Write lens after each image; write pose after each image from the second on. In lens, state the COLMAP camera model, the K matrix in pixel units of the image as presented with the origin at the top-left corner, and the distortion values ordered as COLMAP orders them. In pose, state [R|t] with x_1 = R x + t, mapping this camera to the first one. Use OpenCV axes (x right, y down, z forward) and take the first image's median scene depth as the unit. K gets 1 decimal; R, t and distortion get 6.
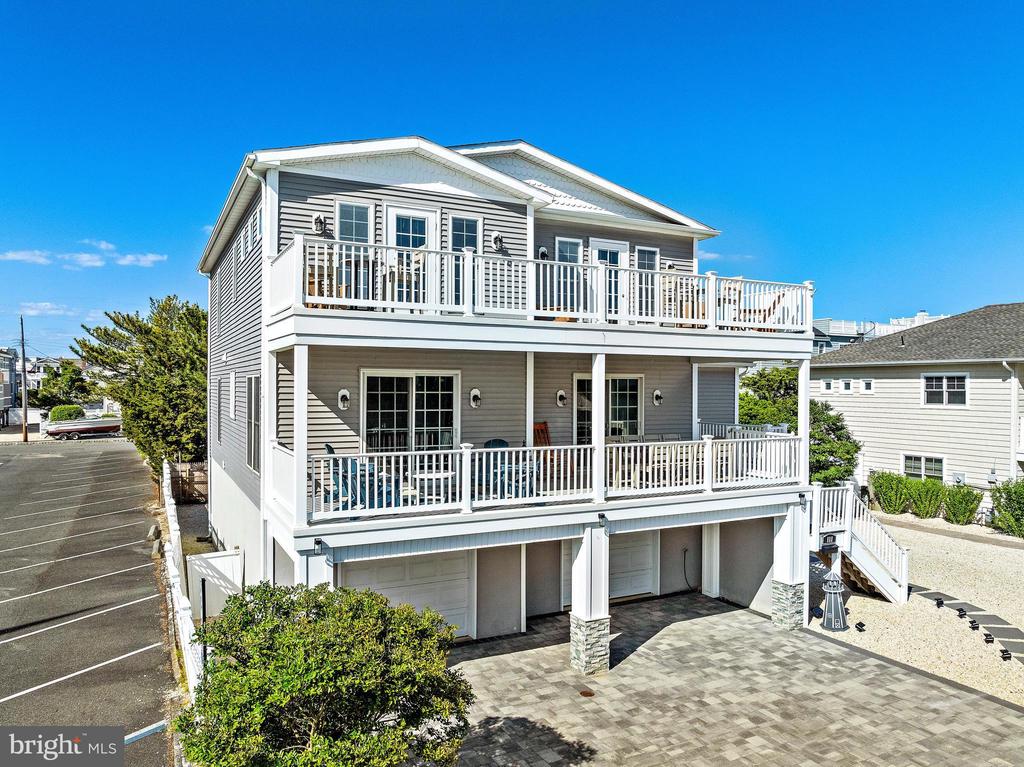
lens RADIAL K [[725.7, 0, 526.1], [0, 725.7, 385.5], [0, 0, 1]] dist [-0.046709, 0.006409]
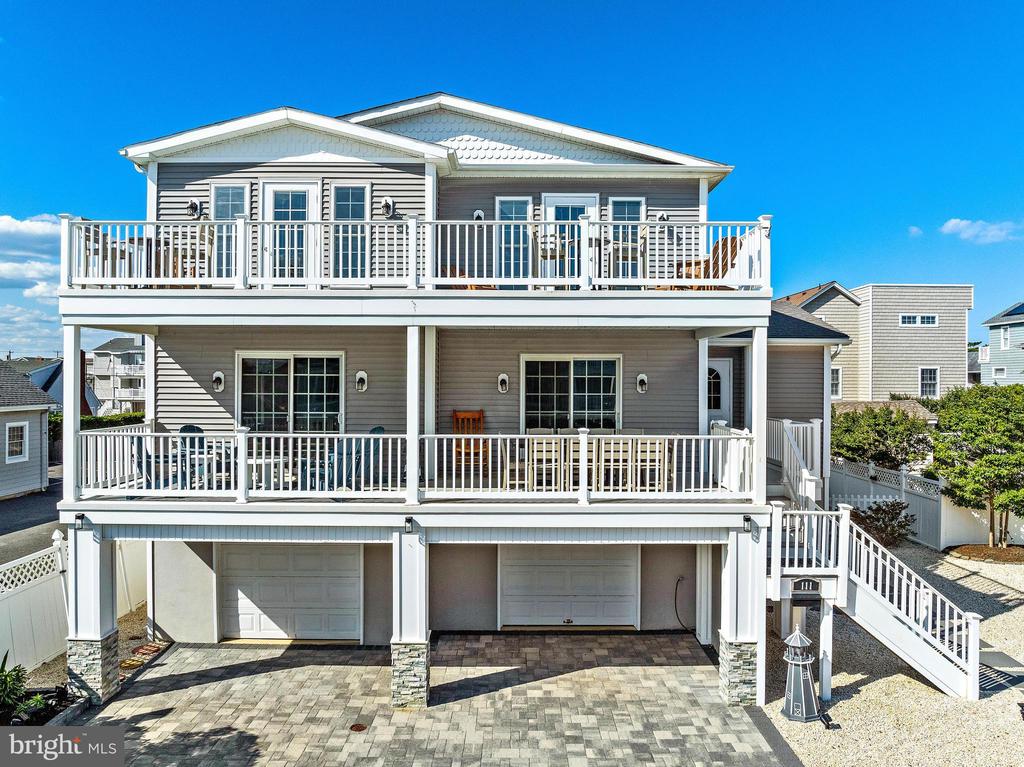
lens RADIAL K [[725.7, 0, 526.1], [0, 725.7, 385.5], [0, 0, 1]] dist [-0.046709, 0.006409]
pose [[0.891077, -0.000372, -0.453853, 0.543642], [0.001446, 0.999997, 0.002018, 0.021461], [0.453851, -0.002454, 0.891074, 0.287946]]
